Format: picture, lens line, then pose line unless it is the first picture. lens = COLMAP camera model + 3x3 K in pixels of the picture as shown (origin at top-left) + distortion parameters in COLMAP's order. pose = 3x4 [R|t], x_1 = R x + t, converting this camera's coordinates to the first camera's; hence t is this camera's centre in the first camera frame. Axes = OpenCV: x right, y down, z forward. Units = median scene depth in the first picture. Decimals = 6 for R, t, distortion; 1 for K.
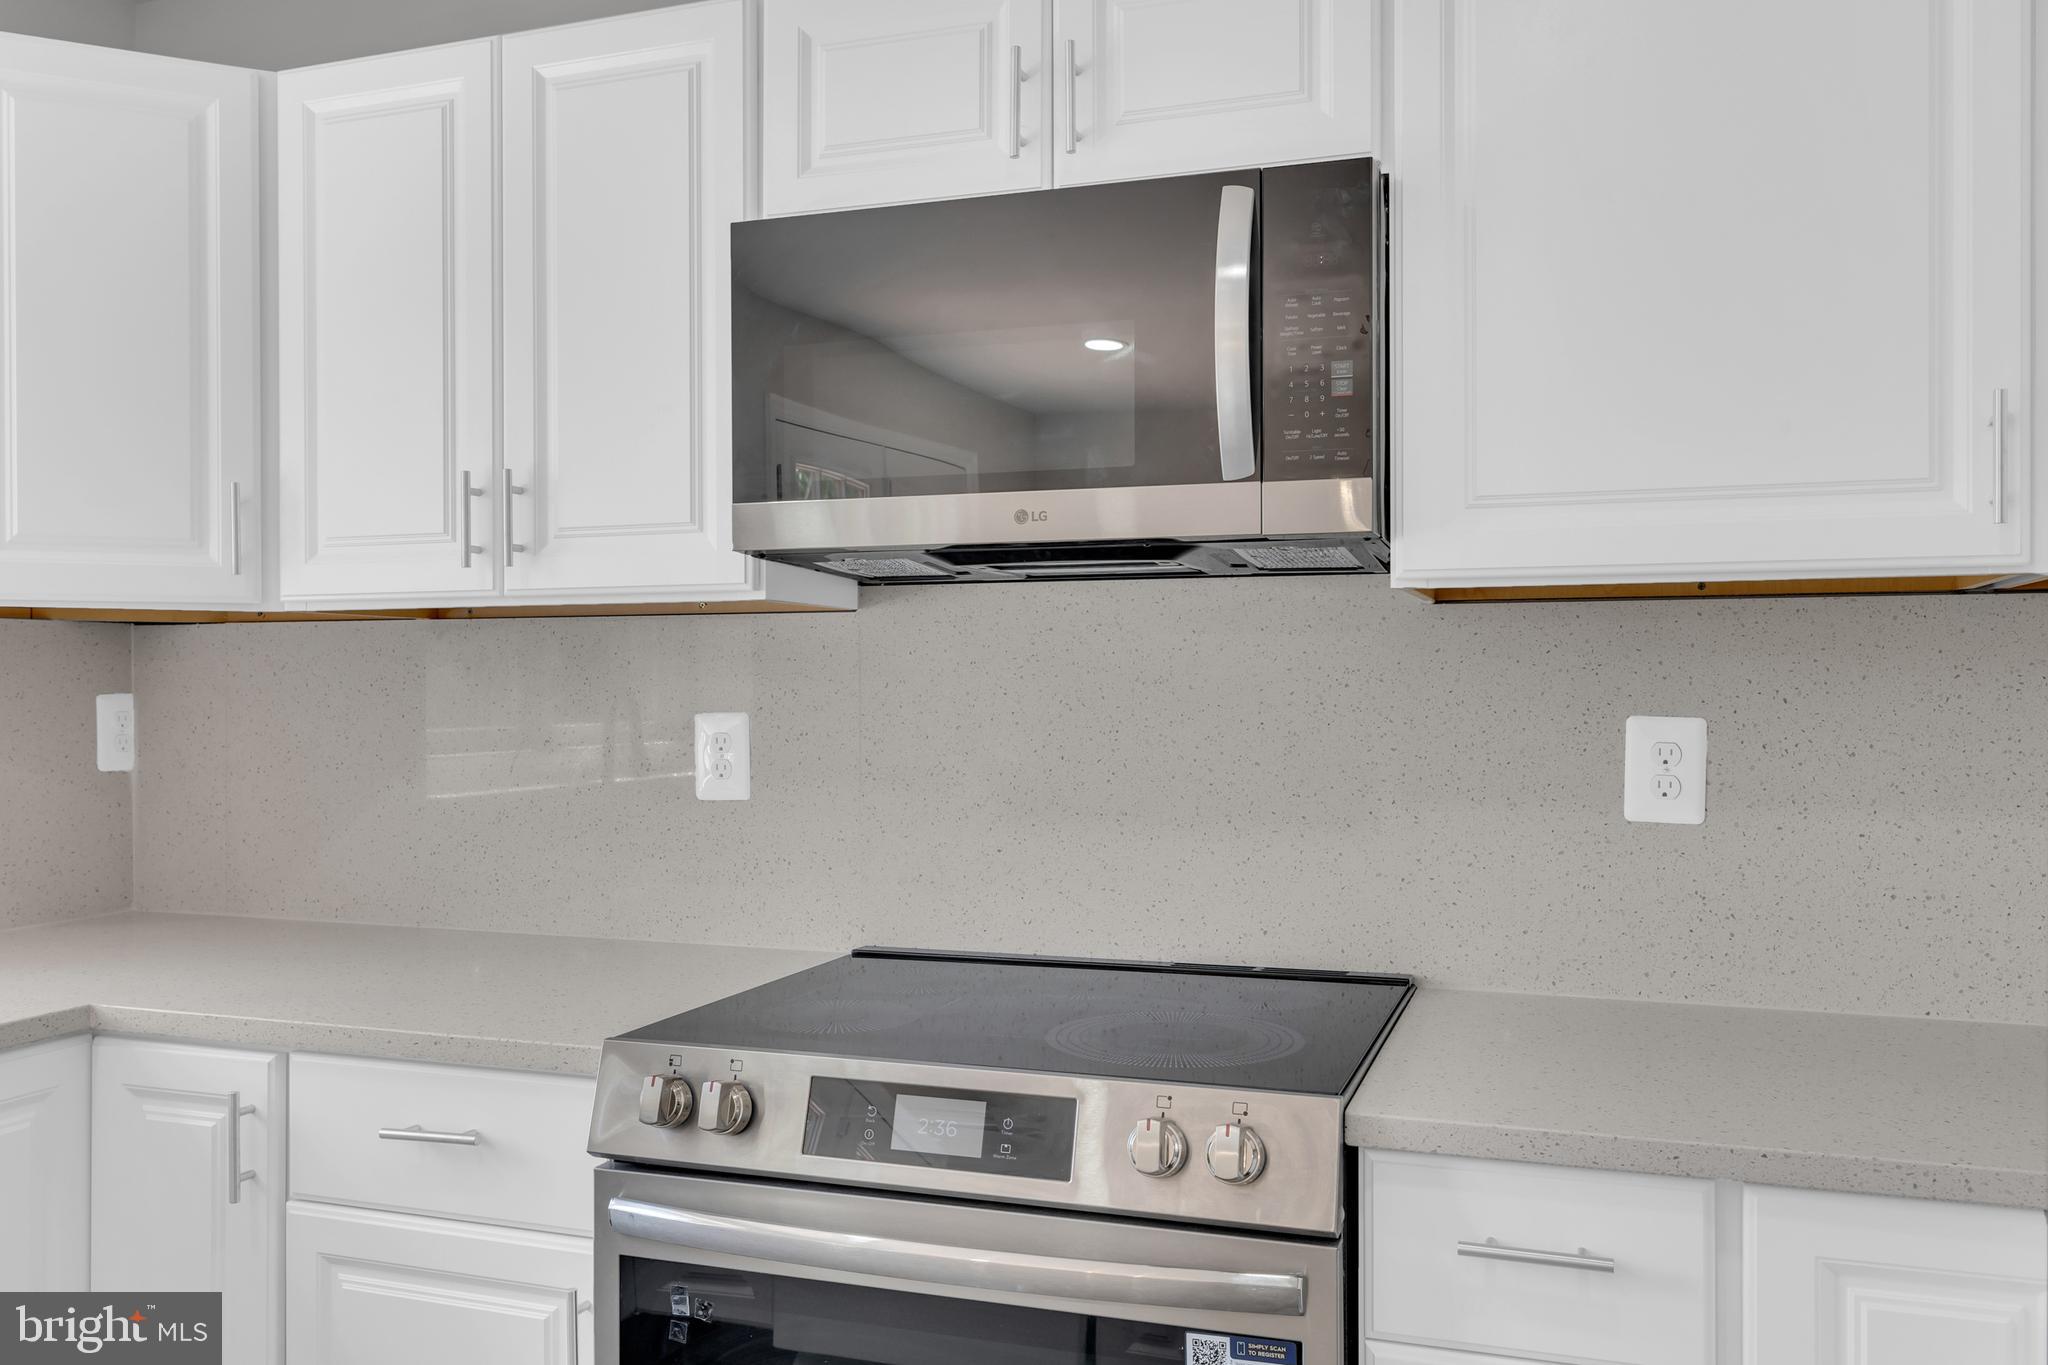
lens RADIAL K [[1601.9, 0, 1042.3], [0, 1601.9, 681.8], [0, 0, 1]] dist [0.004401, -0.006526]
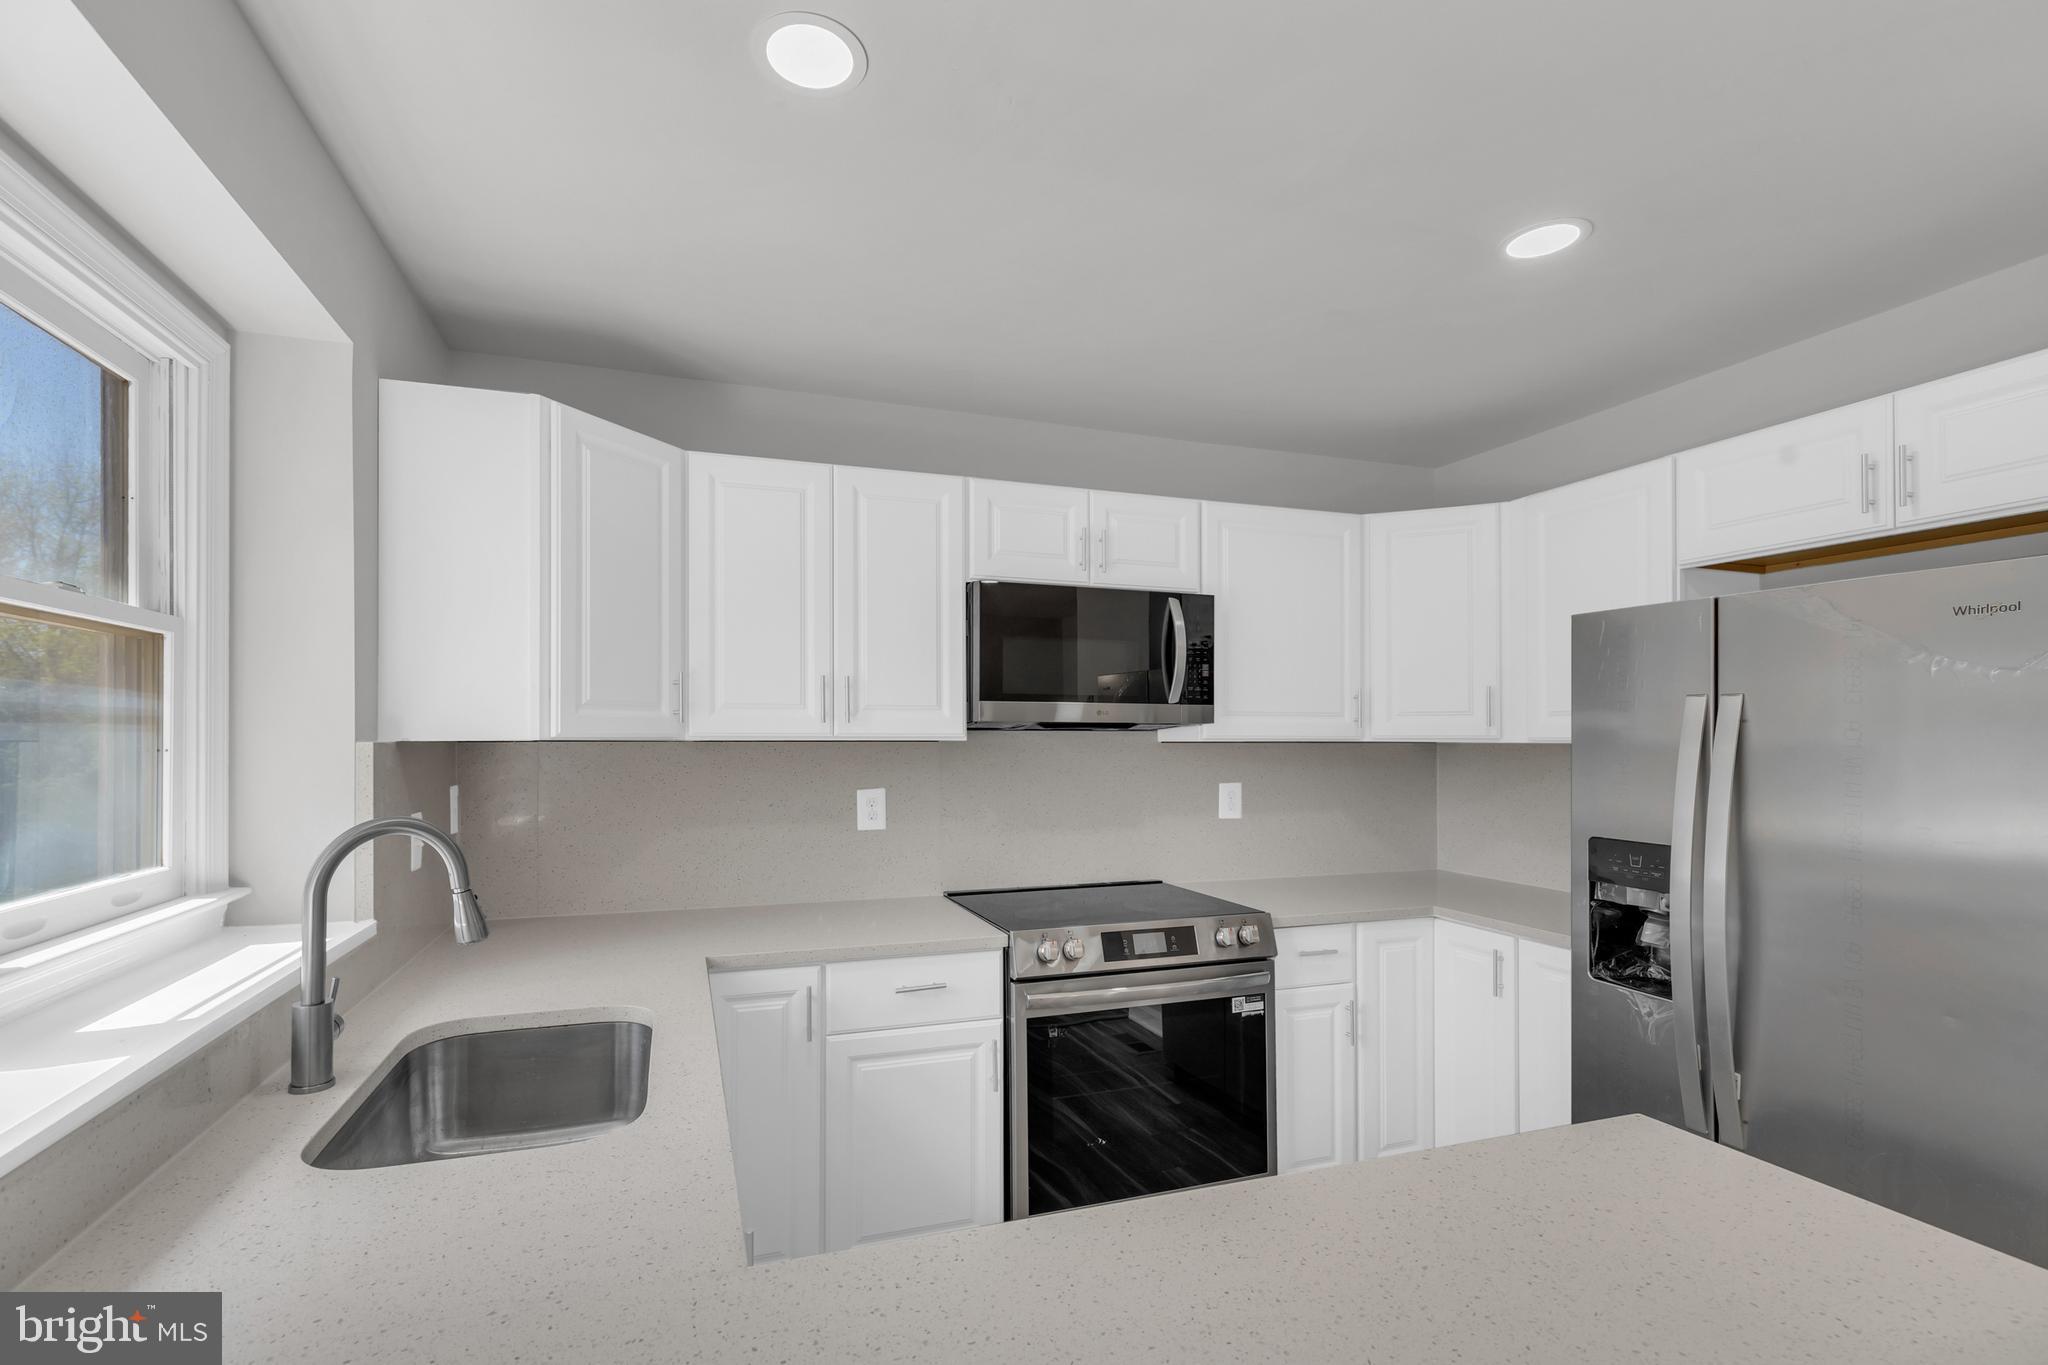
lens RADIAL K [[922.3, 0, 971.5], [0, 922.3, 732.5], [0, 0, 1]] dist [0.002545, 0.000497]
pose [[0.794020, 0.007148, 0.607850, -1.059898], [-0.002235, 0.999958, -0.008839, -0.056393], [-0.607888, 0.005660, 0.794003, -0.056012]]
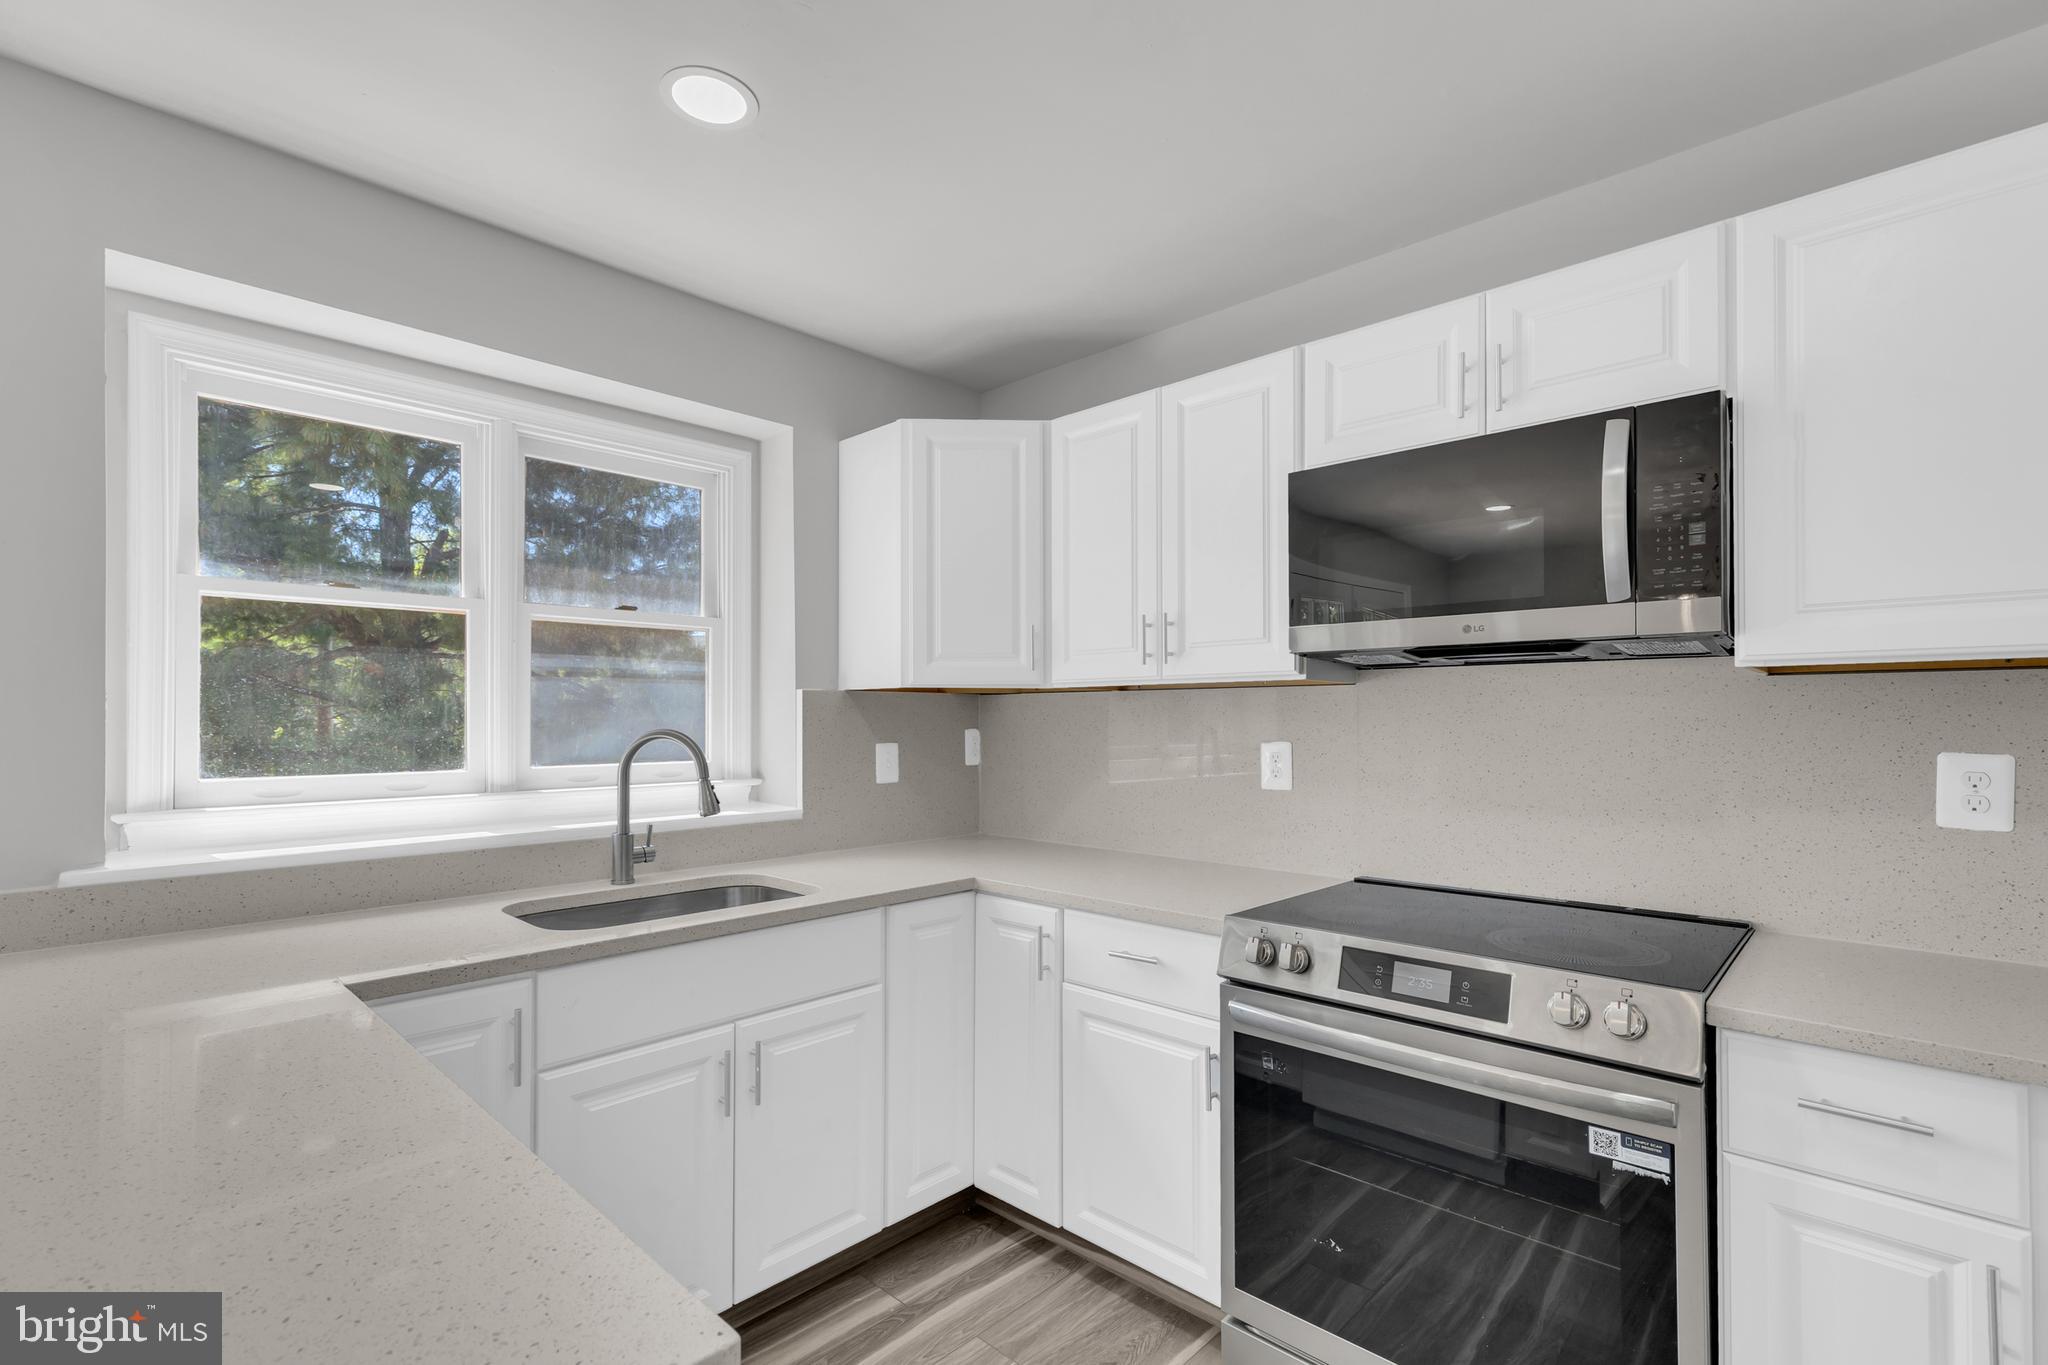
lens RADIAL K [[922.3, 0, 1030.0], [0, 922.3, 709.6], [0, 0, 1]] dist [0.002545, 0.000497]
pose [[0.912763, -0.001927, -0.408485, -0.035848], [-0.002582, 0.999942, -0.010487, -0.006360], [0.408482, 0.010627, 0.912705, -0.079042]]
